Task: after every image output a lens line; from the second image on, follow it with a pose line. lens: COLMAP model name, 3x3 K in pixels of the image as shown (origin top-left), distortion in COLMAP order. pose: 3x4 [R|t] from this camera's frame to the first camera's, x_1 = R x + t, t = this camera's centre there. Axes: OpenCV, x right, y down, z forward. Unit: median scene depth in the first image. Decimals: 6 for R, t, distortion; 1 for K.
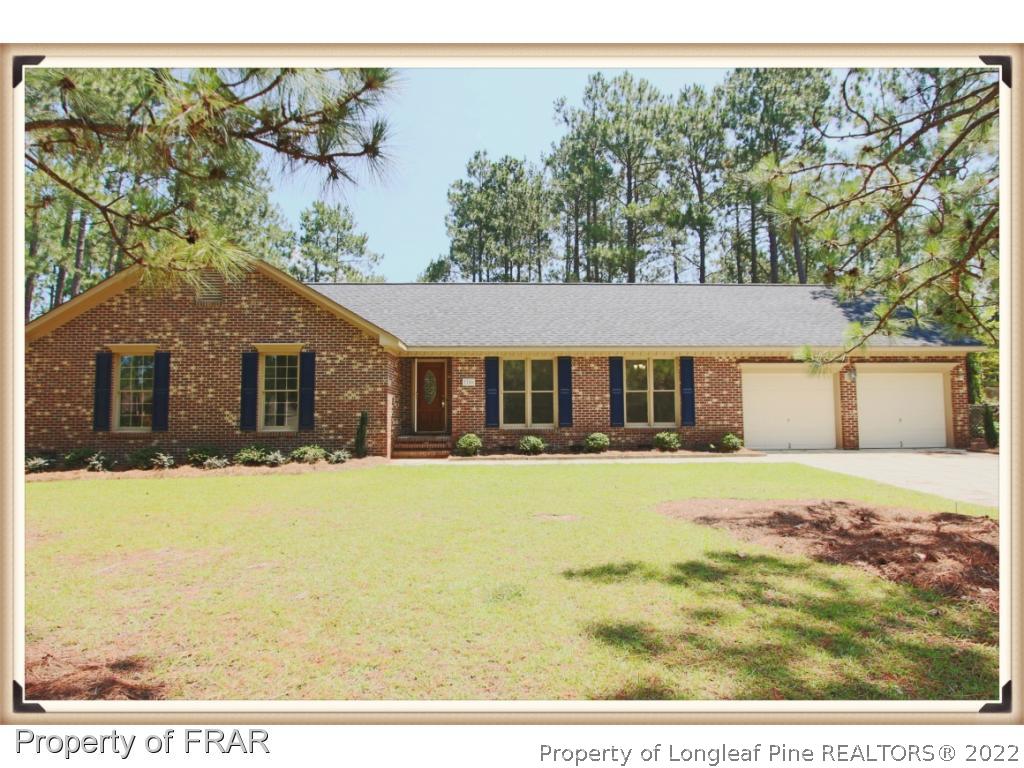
lens RADIAL K [[513.2, 0, 511.8], [0, 513.2, 384.2], [0, 0, 1]] dist [-0.008886, -0.001129]
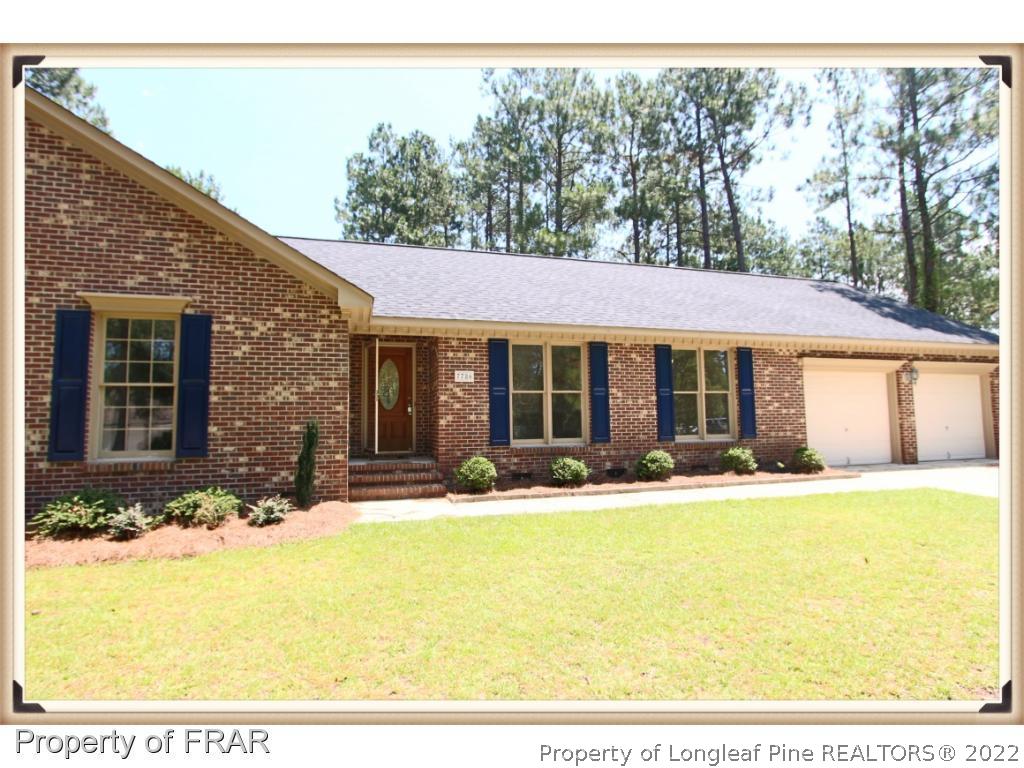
lens RADIAL K [[513.2, 0, 511.5], [0, 513.2, 382.6], [0, 0, 1]] dist [-0.008886, -0.001129]
pose [[0.971455, 0.012063, 0.236917, -0.180020], [-0.007895, 0.999797, -0.018534, 0.015758], [-0.237092, 0.016134, 0.971353, 0.351697]]
